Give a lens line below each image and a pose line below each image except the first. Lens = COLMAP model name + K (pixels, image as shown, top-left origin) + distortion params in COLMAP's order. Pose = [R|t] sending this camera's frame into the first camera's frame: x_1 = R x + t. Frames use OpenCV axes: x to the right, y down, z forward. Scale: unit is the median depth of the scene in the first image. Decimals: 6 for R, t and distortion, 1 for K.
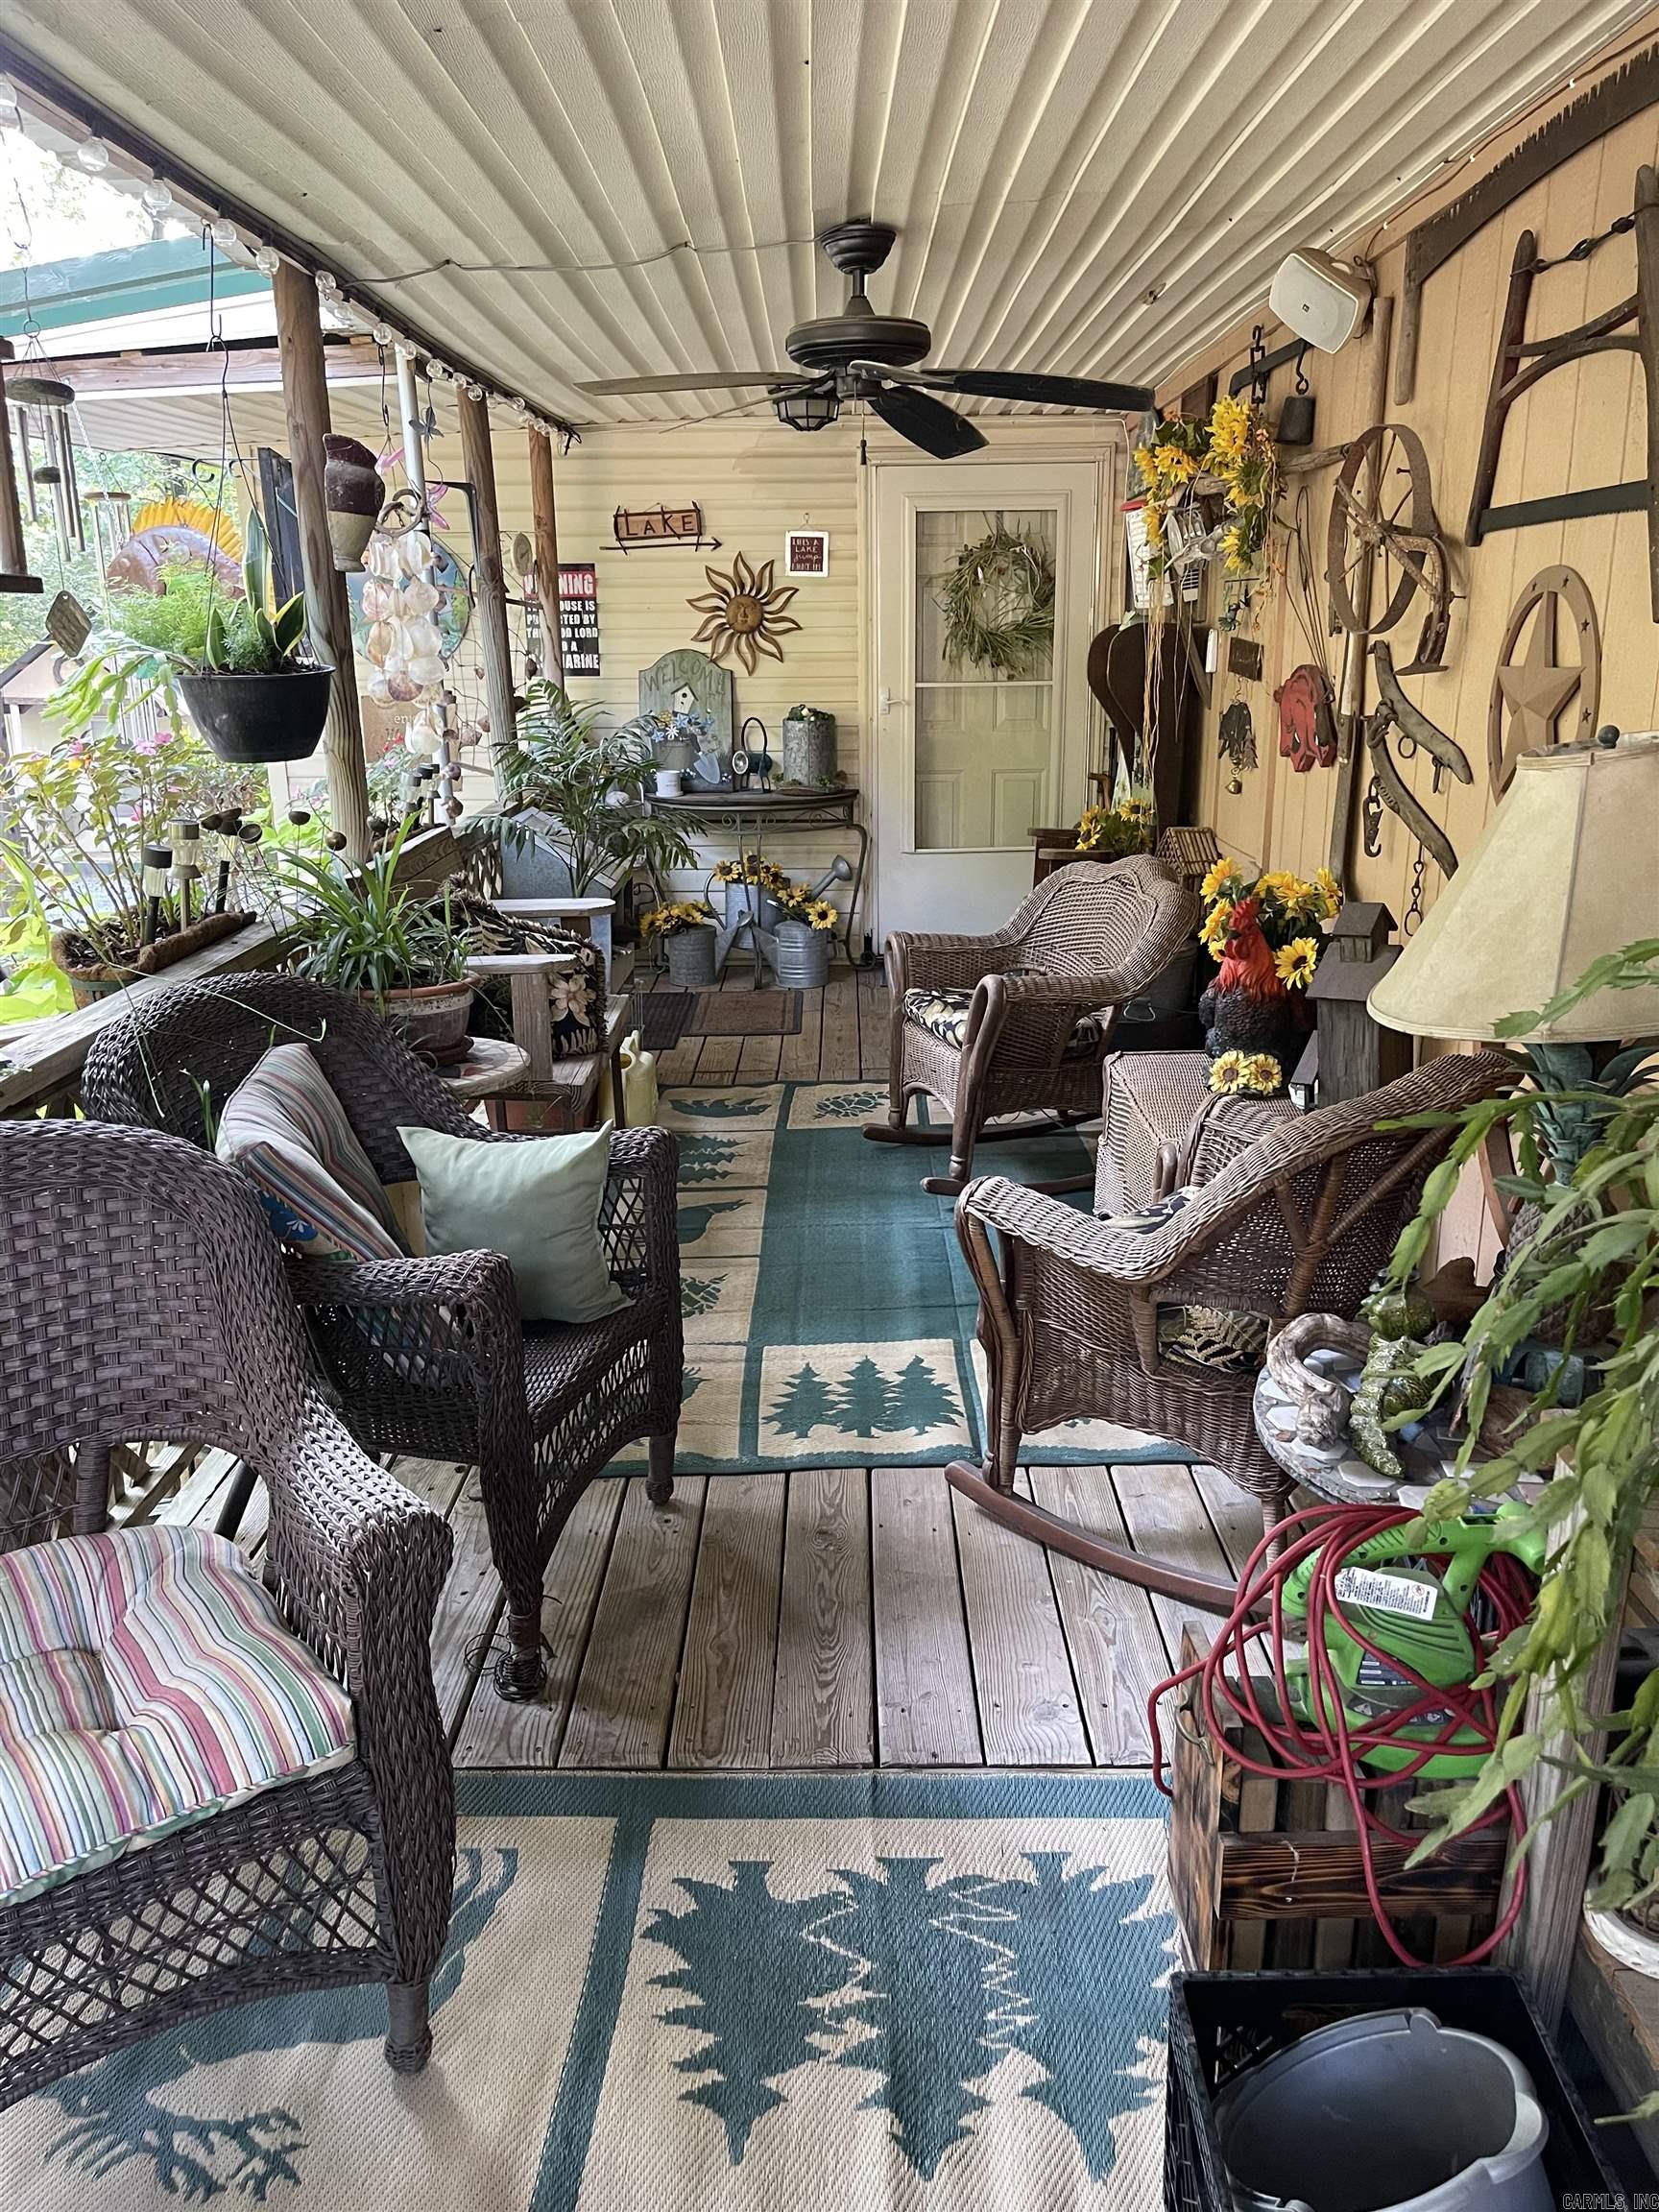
lens RADIAL K [[1680.4, 0, 837.4], [0, 1680.4, 1114.9], [0, 0, 1]] dist [0.059000, -0.068712]
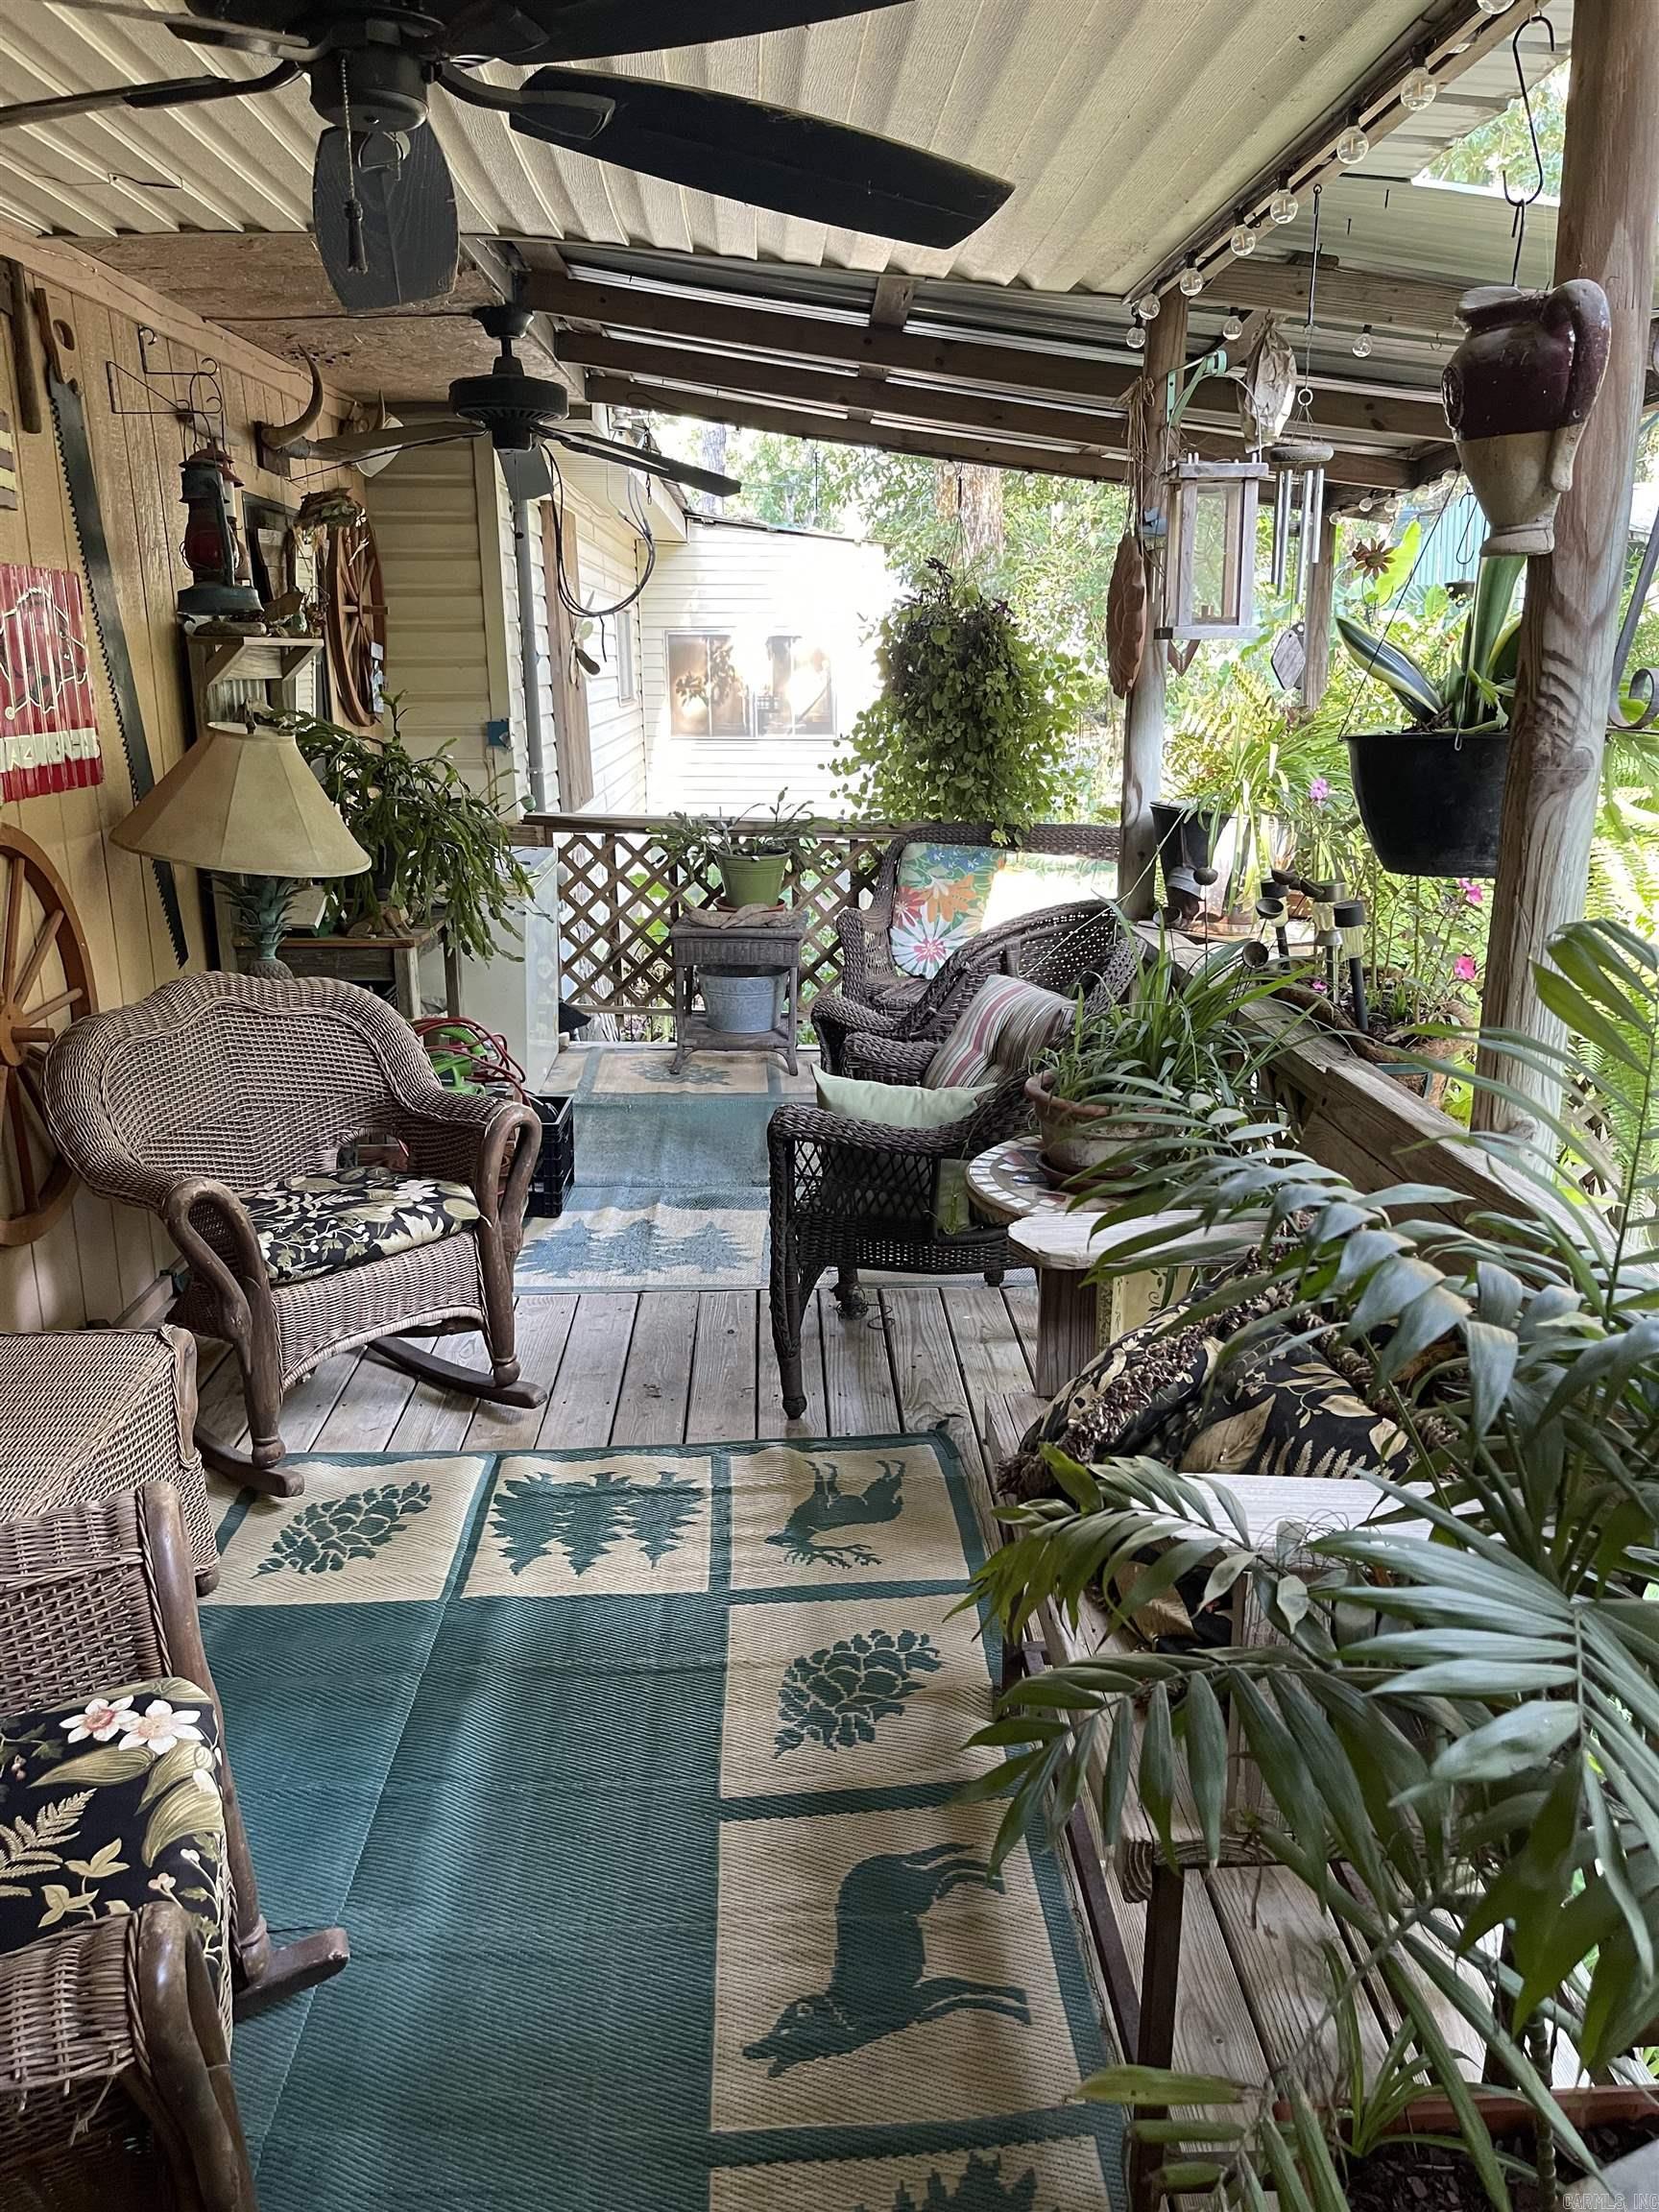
lens RADIAL K [[1680.4, 0, 840.2], [0, 1680.4, 1105.8], [0, 0, 1]] dist [0.059000, -0.068712]
pose [[-0.999017, 0.022749, -0.038040, -0.085696], [-0.000539, 0.851947, 0.523628, -0.492441], [0.044320, 0.523134, -0.851097, 1.653501]]
